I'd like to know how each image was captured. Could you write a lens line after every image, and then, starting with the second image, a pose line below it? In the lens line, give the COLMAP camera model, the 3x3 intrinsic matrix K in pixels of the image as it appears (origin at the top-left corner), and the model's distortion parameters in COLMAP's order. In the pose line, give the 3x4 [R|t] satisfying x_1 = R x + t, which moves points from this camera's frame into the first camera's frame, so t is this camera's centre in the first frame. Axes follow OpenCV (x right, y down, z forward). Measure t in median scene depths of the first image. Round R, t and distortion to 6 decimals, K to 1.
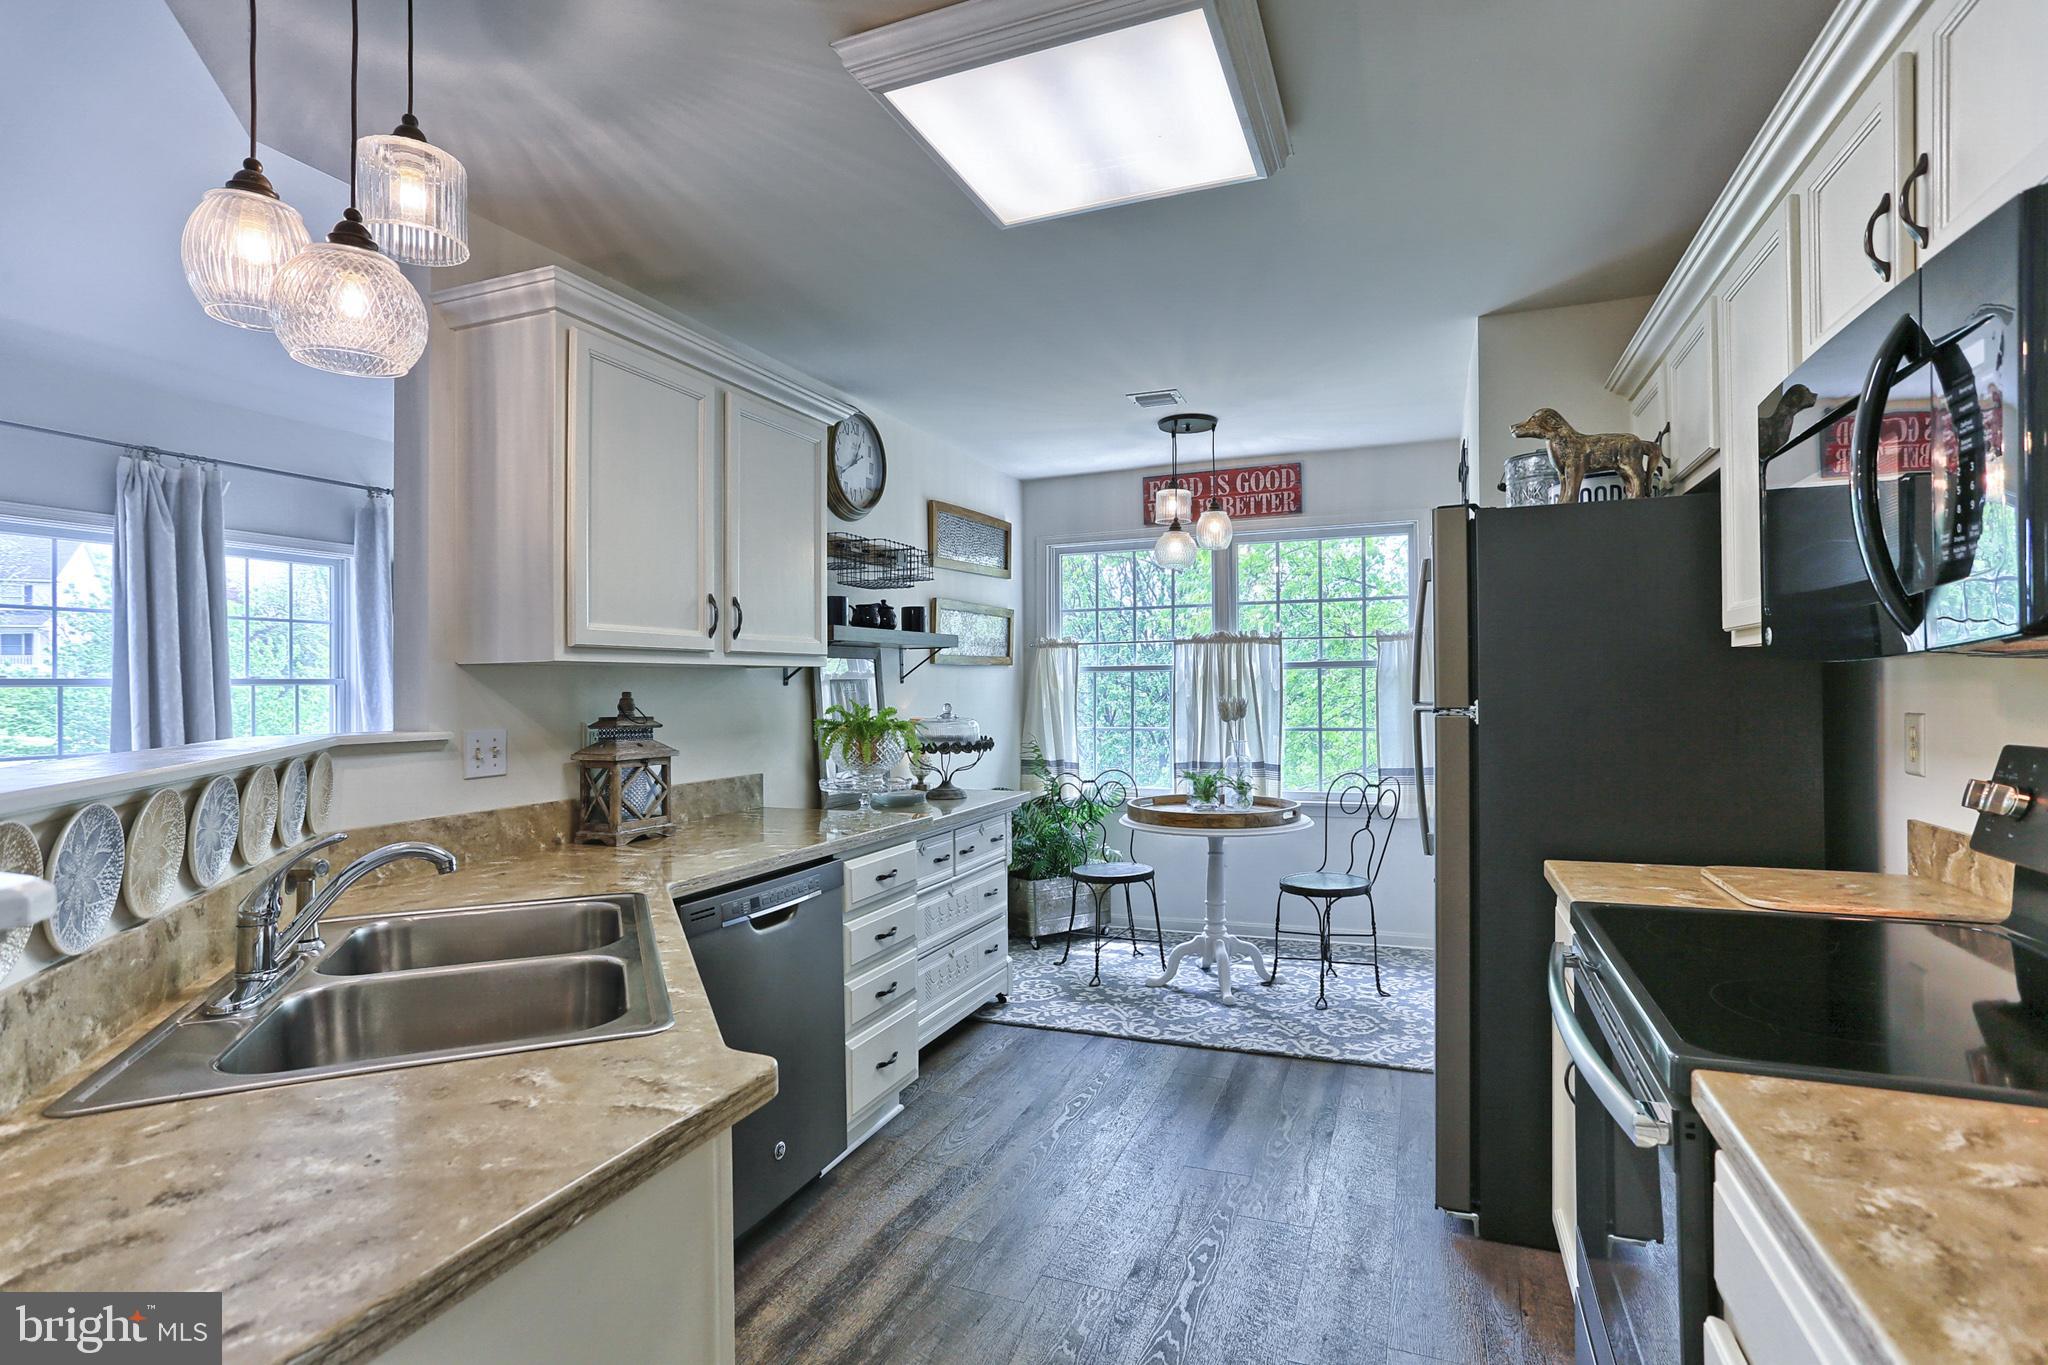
lens RADIAL K [[1000.8, 0, 1024.2], [0, 1000.8, 695.9], [0, 0, 1]] dist [-0.071697, 0.059895]
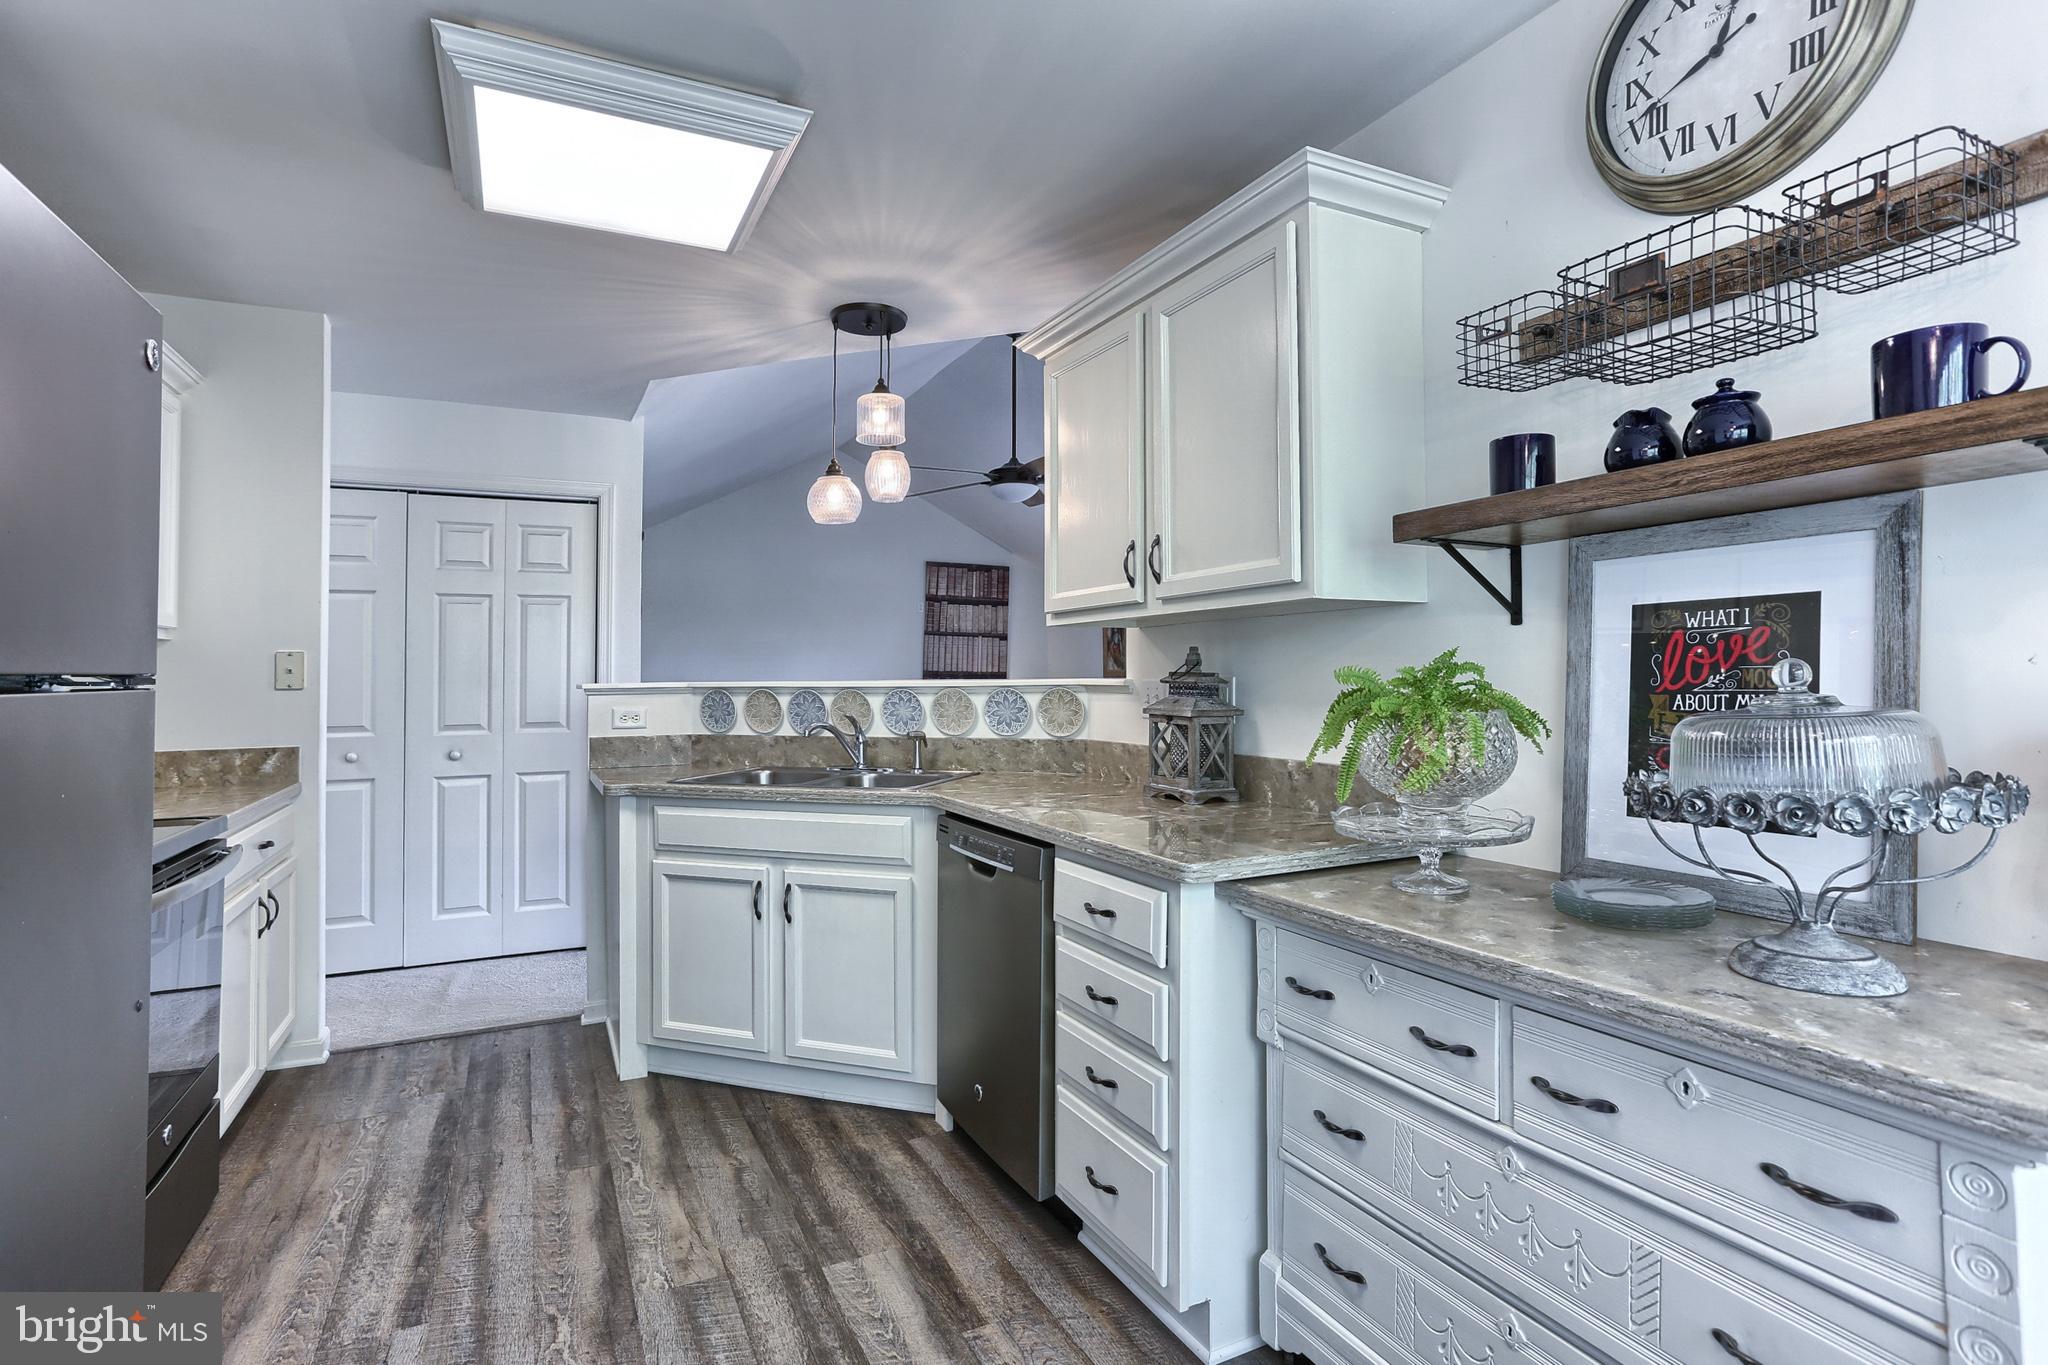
lens RADIAL K [[989.9, 0, 1019.9], [0, 989.9, 634.8], [0, 0, 1]] dist [-0.029299, 0.000035]
pose [[-0.665278, -0.007685, -0.746556, 0.288174], [0.012164, 0.999703, -0.021131, 0.001737], [0.746497, -0.023138, -0.664987, 0.999607]]
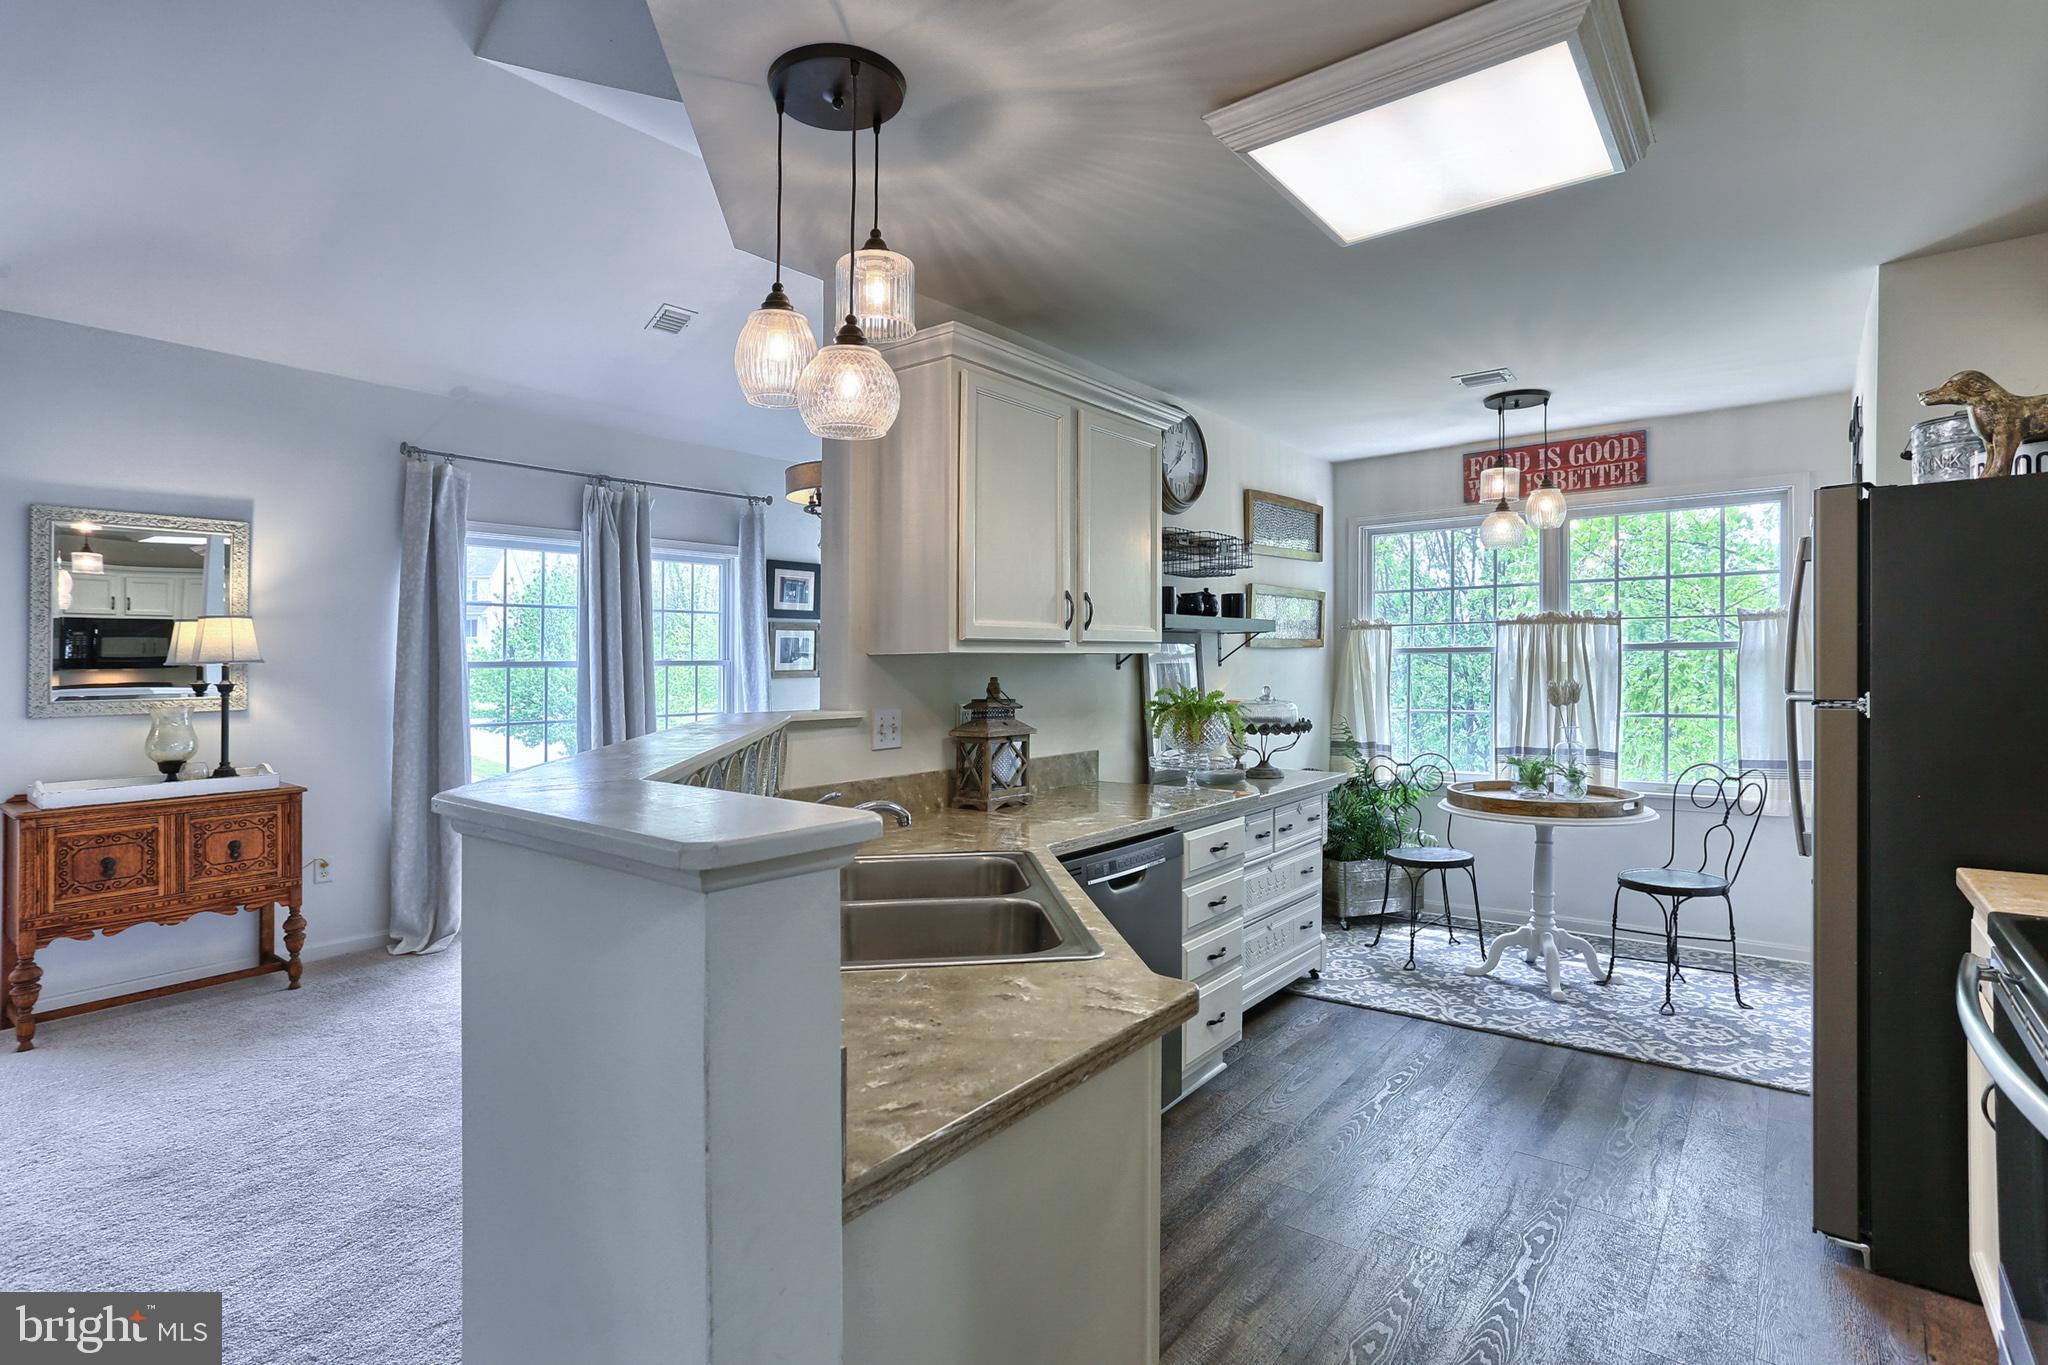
lens RADIAL K [[1000.3, 0, 1016.8], [0, 1000.3, 681.4], [0, 0, 1]] dist [-0.050736, 0.030820]
pose [[0.958603, 0.006467, -0.284673, -0.029624], [-0.003747, 0.999942, 0.010101, -0.007181], [0.284722, -0.008616, 0.958572, -0.069338]]
